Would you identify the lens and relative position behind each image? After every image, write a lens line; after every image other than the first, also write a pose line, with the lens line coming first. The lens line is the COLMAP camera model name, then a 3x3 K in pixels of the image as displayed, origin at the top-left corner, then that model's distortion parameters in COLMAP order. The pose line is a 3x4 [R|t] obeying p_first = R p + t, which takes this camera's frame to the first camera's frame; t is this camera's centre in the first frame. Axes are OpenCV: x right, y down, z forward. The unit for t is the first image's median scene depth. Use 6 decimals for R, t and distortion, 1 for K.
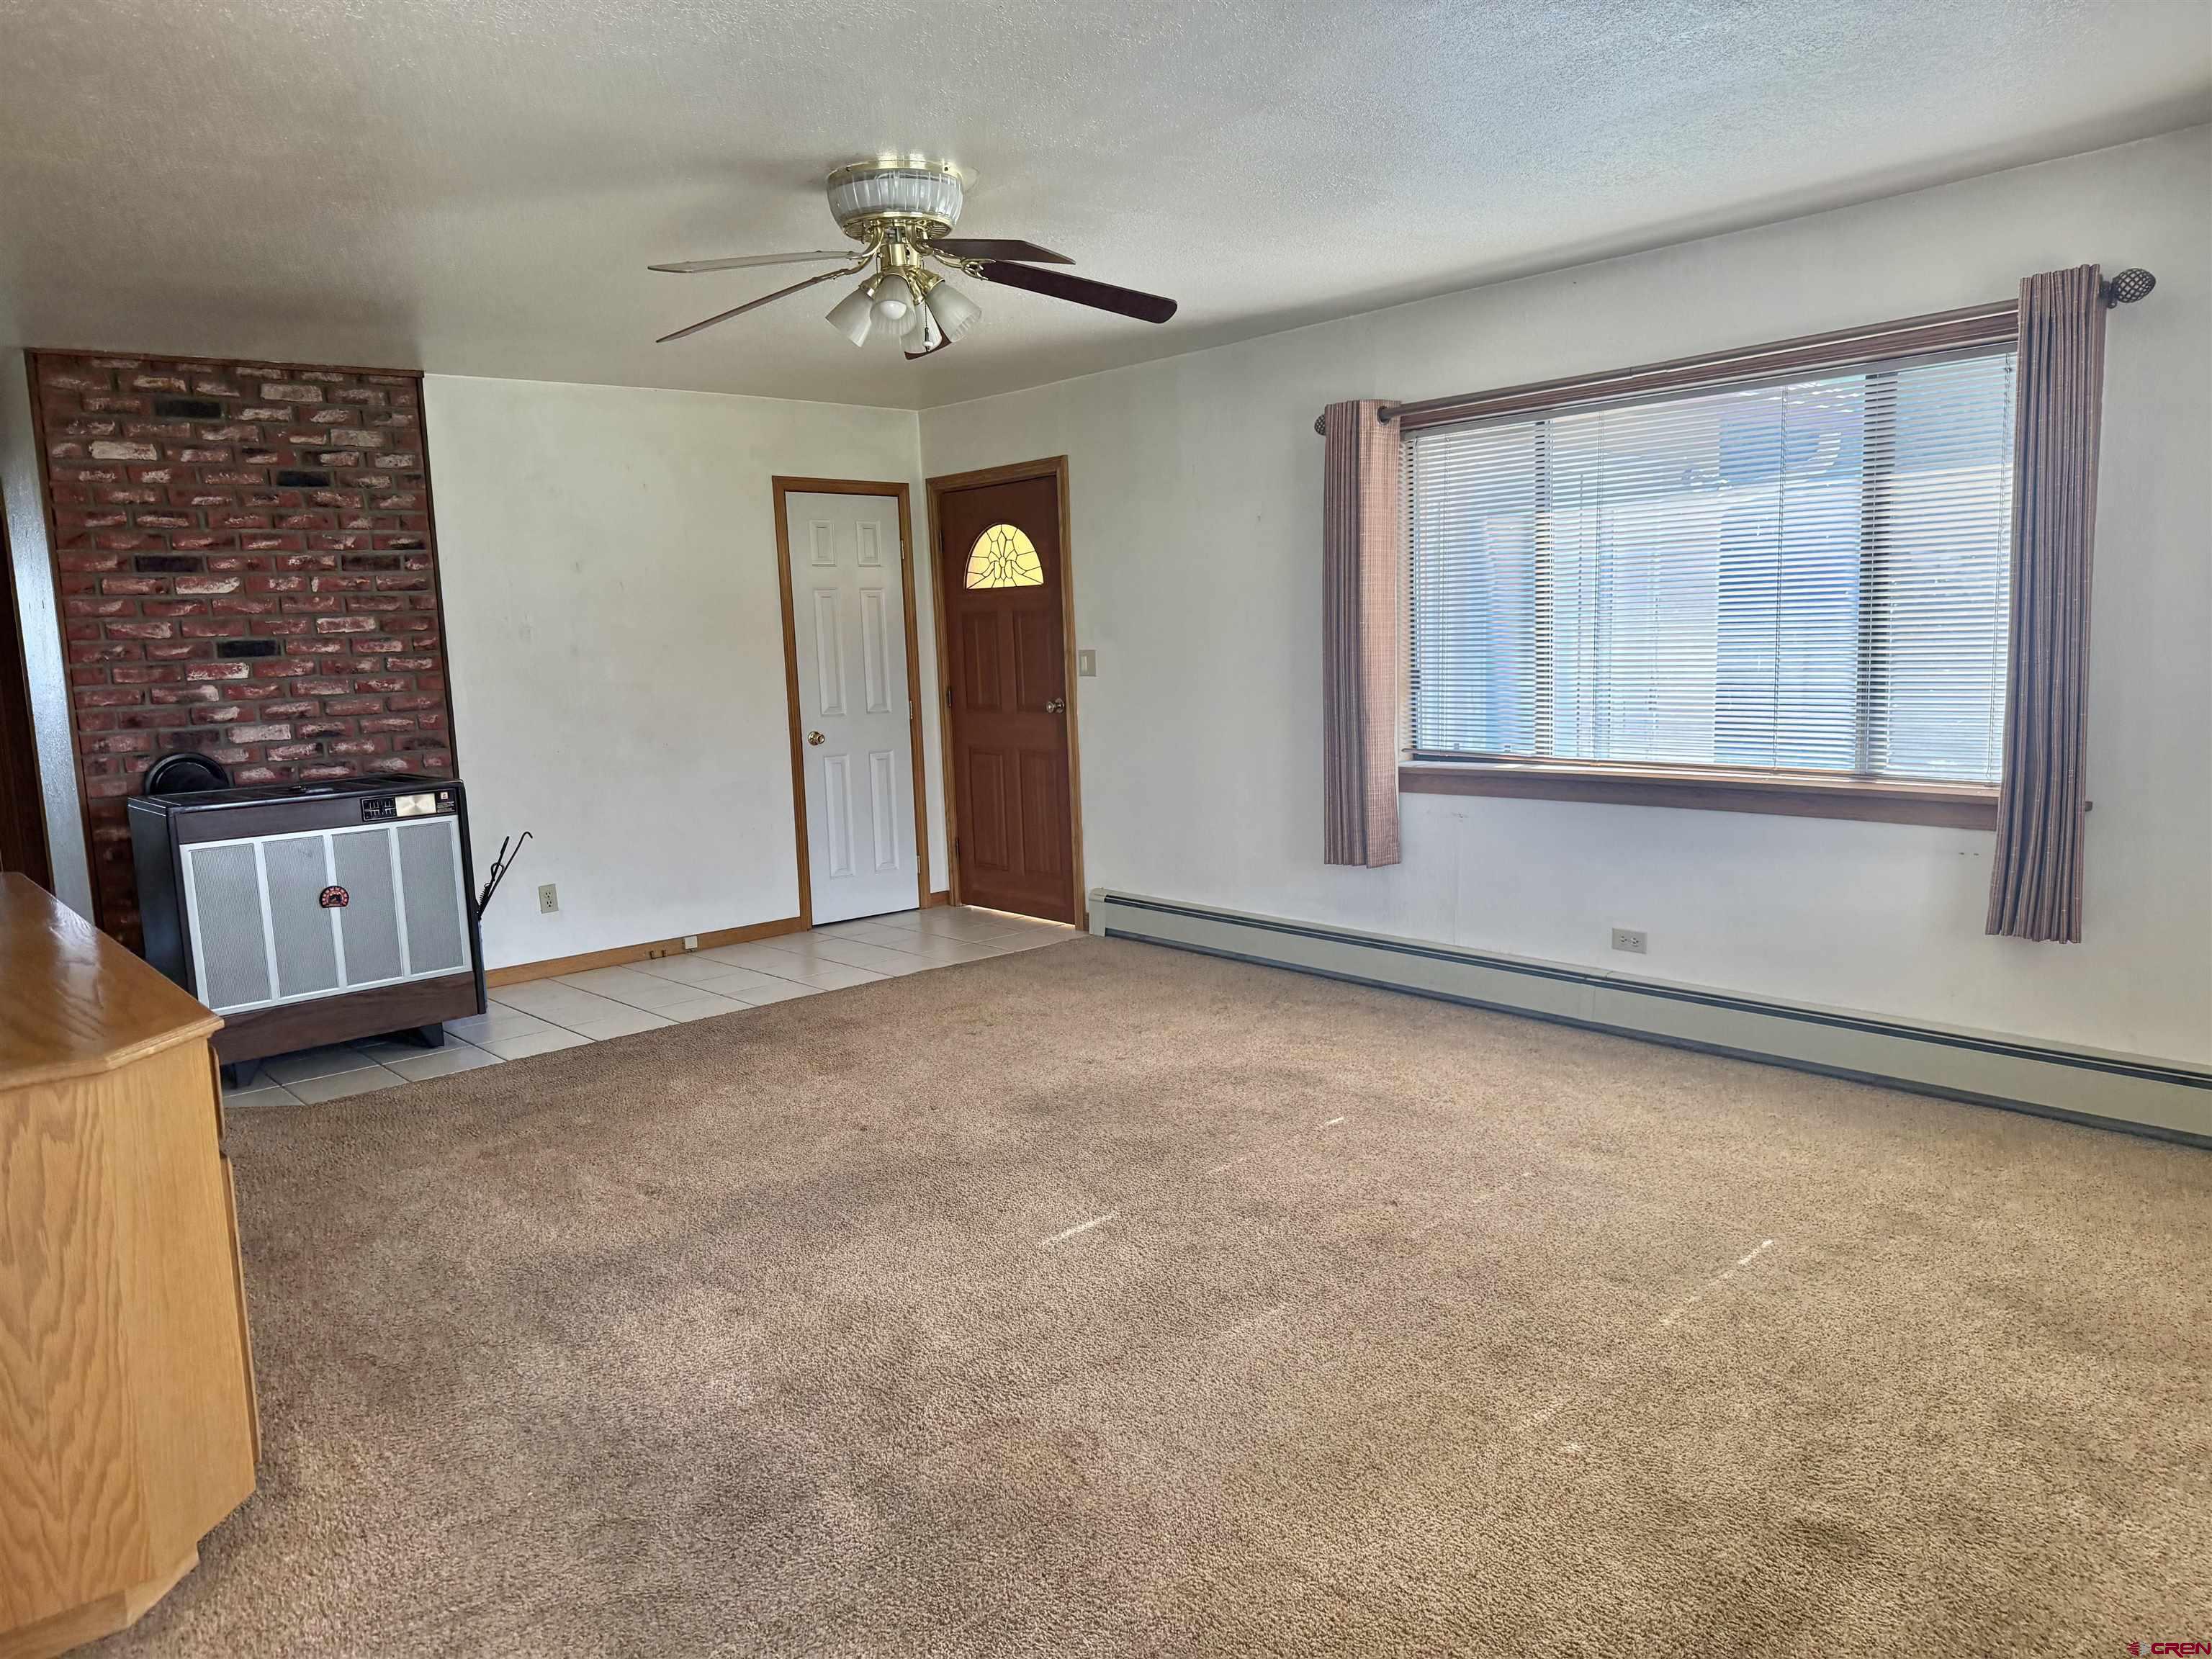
lens RADIAL K [[1556.5, 0, 1106.0], [0, 1556.5, 829.5], [0, 0, 1]] dist [0.031384, -0.047768]
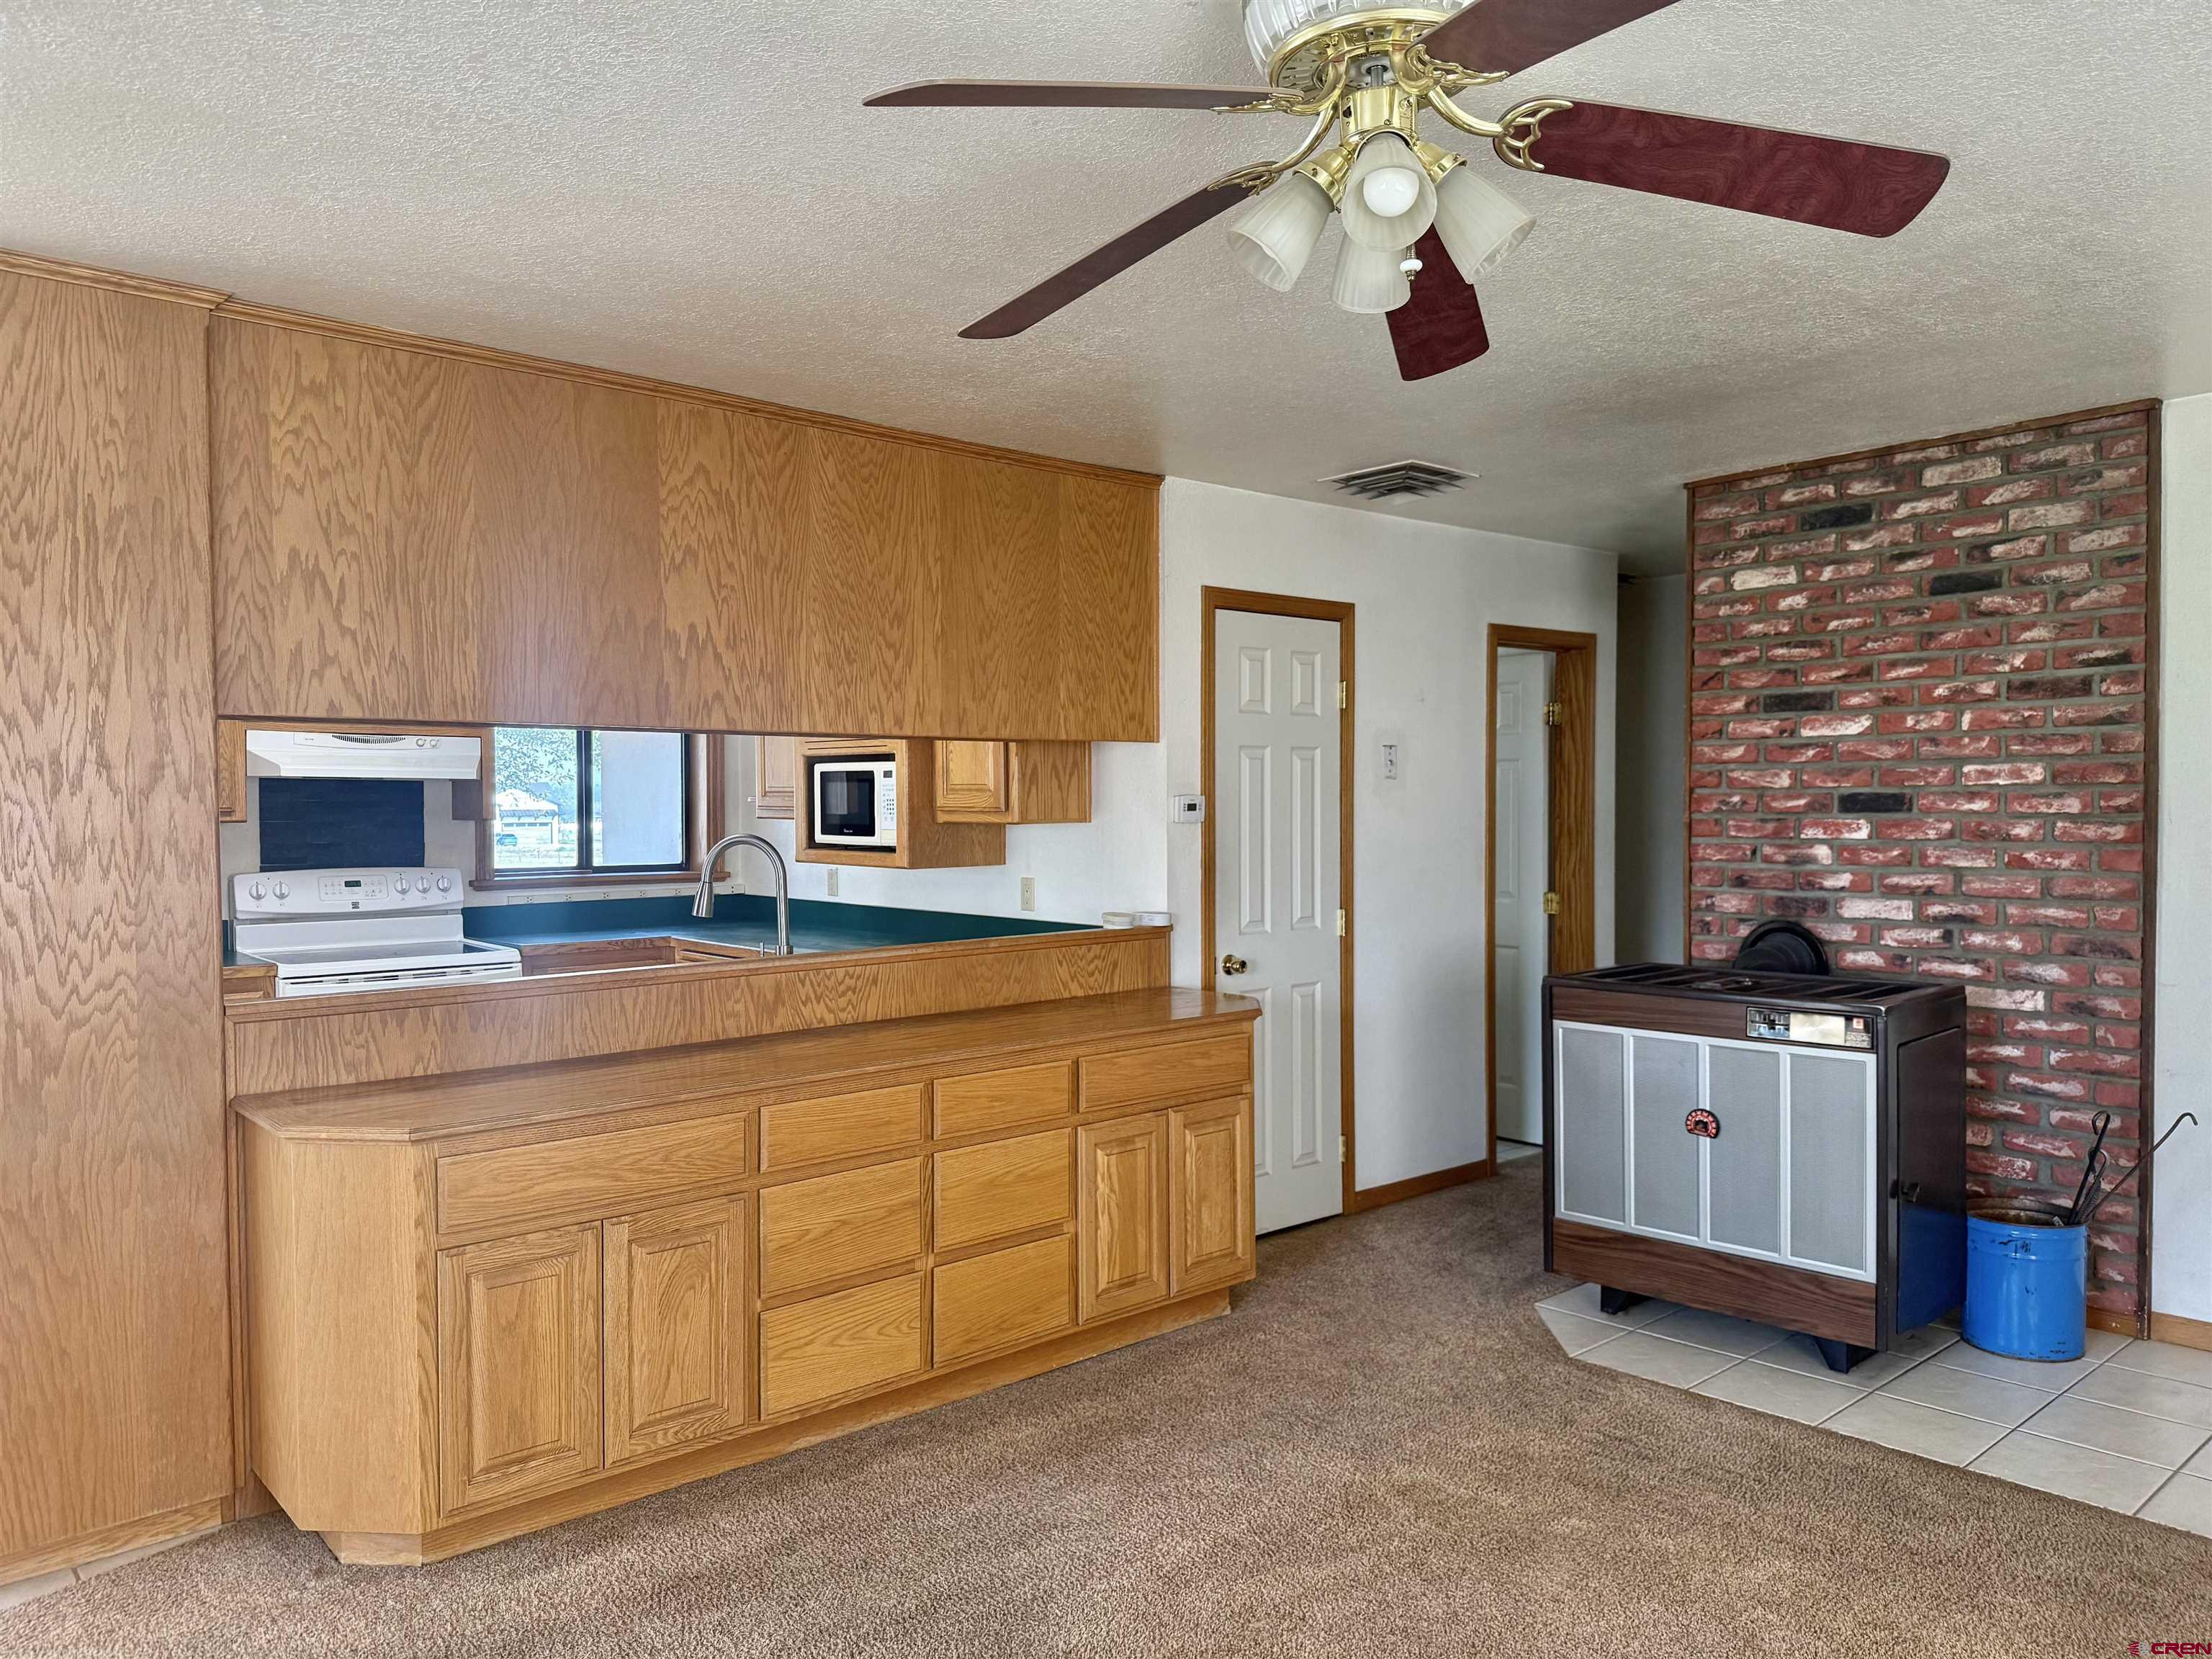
lens RADIAL K [[1563.3, 0, 1106.0], [0, 1563.3, 829.5], [0, 0, 1]] dist [0.099961, -0.130818]
pose [[0.009400, 0.055965, -0.998388, 0.261964], [-0.121179, 0.991138, 0.054418, -0.098612], [0.992586, 0.120472, 0.016098, 0.598113]]
